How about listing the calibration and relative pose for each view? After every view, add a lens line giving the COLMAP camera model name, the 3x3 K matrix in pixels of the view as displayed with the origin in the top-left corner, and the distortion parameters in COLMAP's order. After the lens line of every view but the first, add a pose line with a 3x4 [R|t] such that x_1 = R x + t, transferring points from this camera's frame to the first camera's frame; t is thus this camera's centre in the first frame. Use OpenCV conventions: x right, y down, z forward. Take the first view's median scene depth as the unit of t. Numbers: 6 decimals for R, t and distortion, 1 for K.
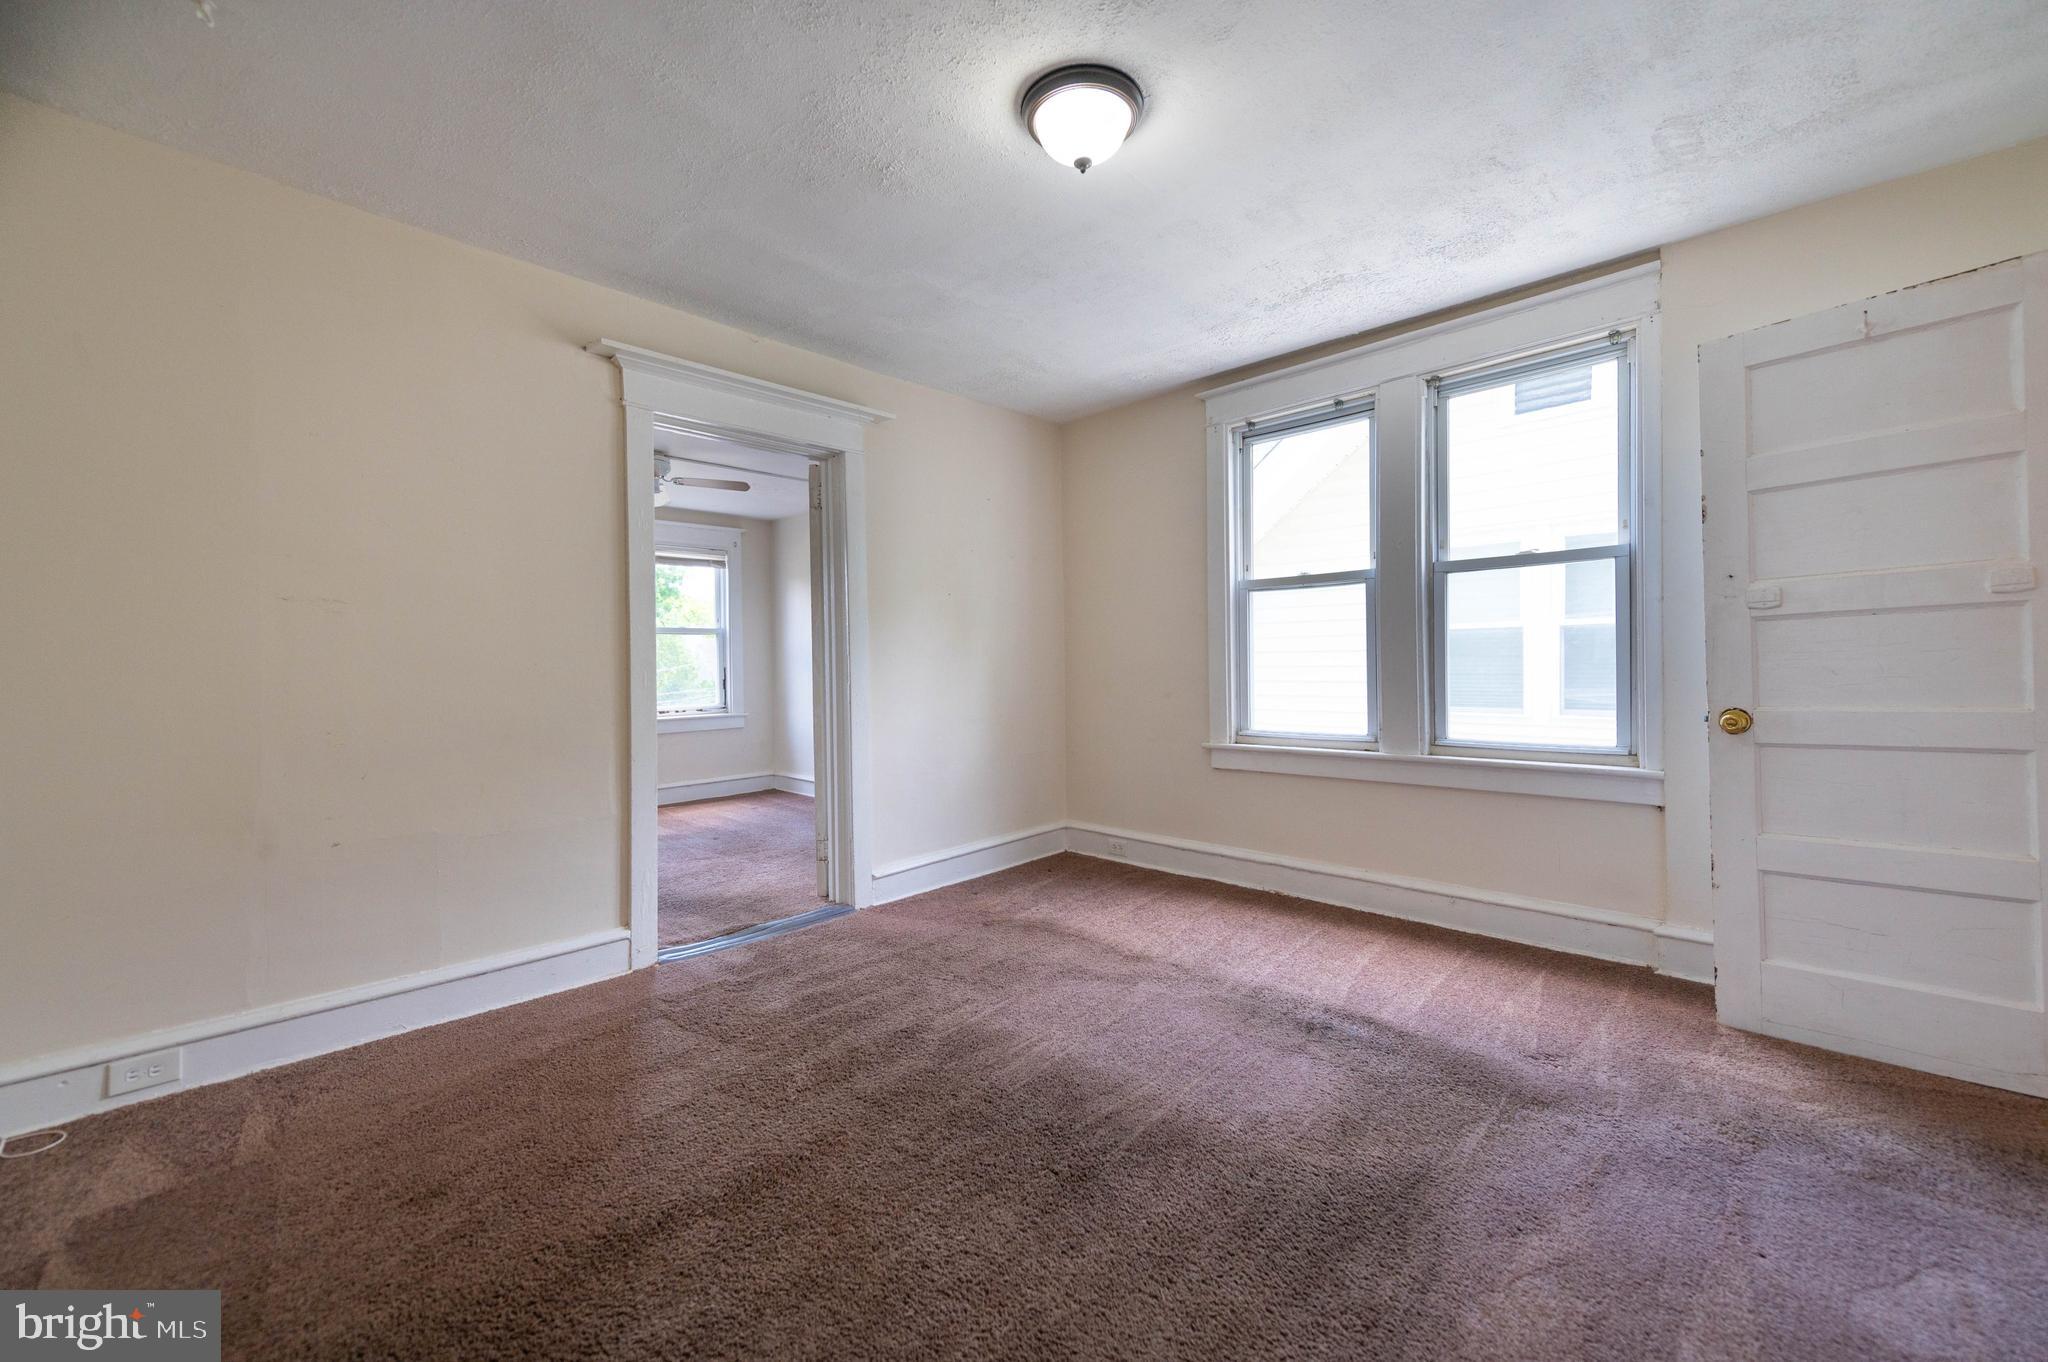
lens RADIAL K [[802.3, 0, 1033.6], [0, 802.3, 675.1], [0, 0, 1]] dist [0.018790, -0.005563]
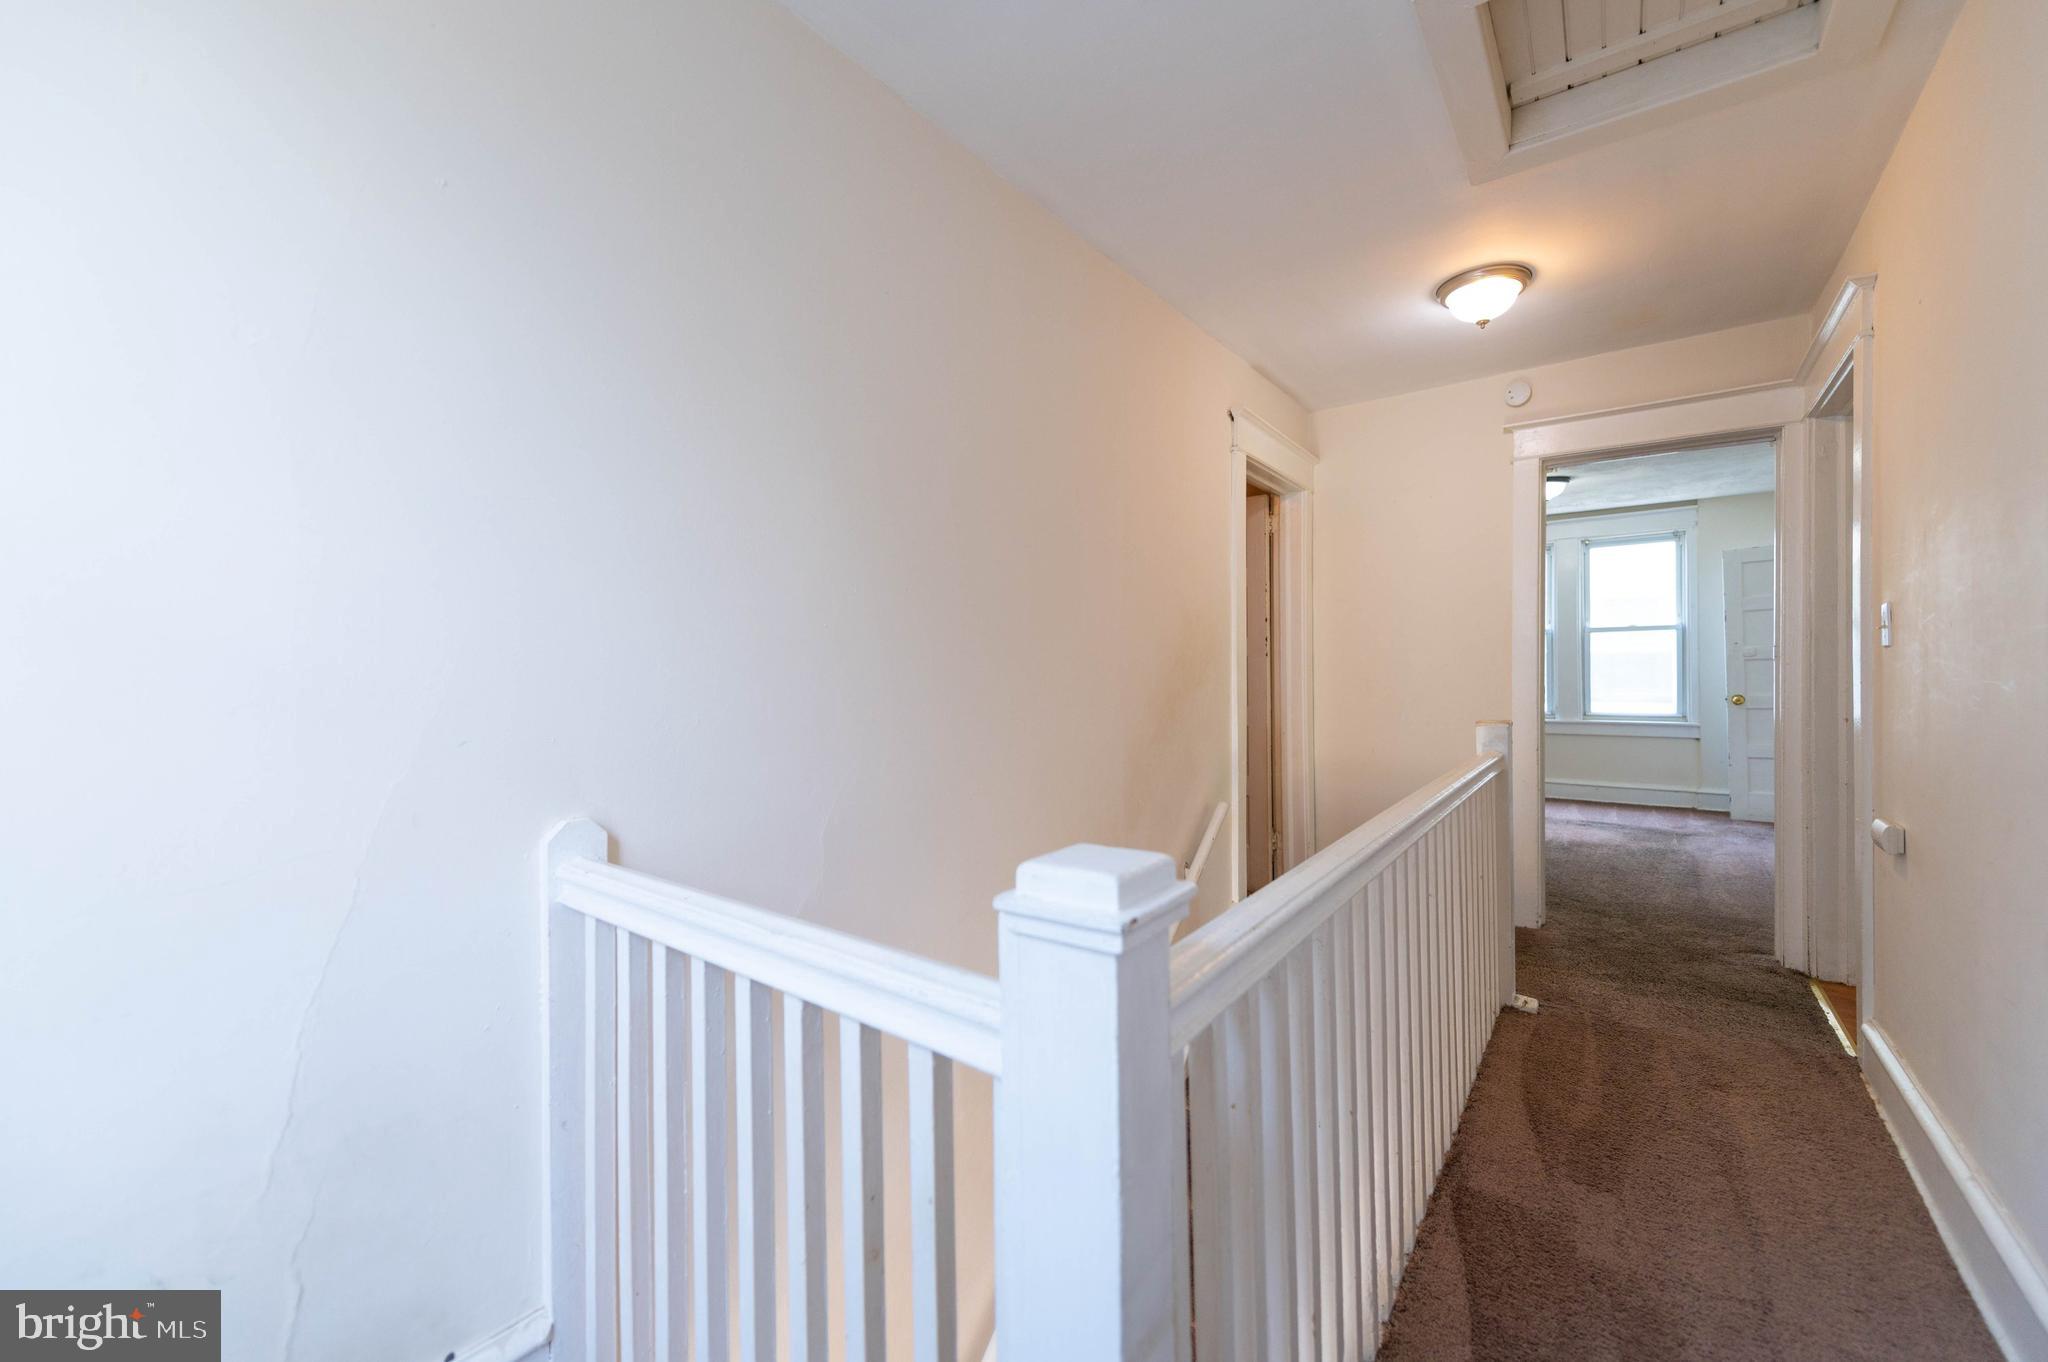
lens RADIAL K [[802.3, 0, 1033.6], [0, 802.3, 675.1], [0, 0, 1]] dist [0.018790, -0.005563]
pose [[0.992217, 0.003831, 0.124465, -1.367255], [-0.002961, 0.999970, -0.007171, 0.002703], [-0.124489, 0.006747, 0.992198, -1.040506]]
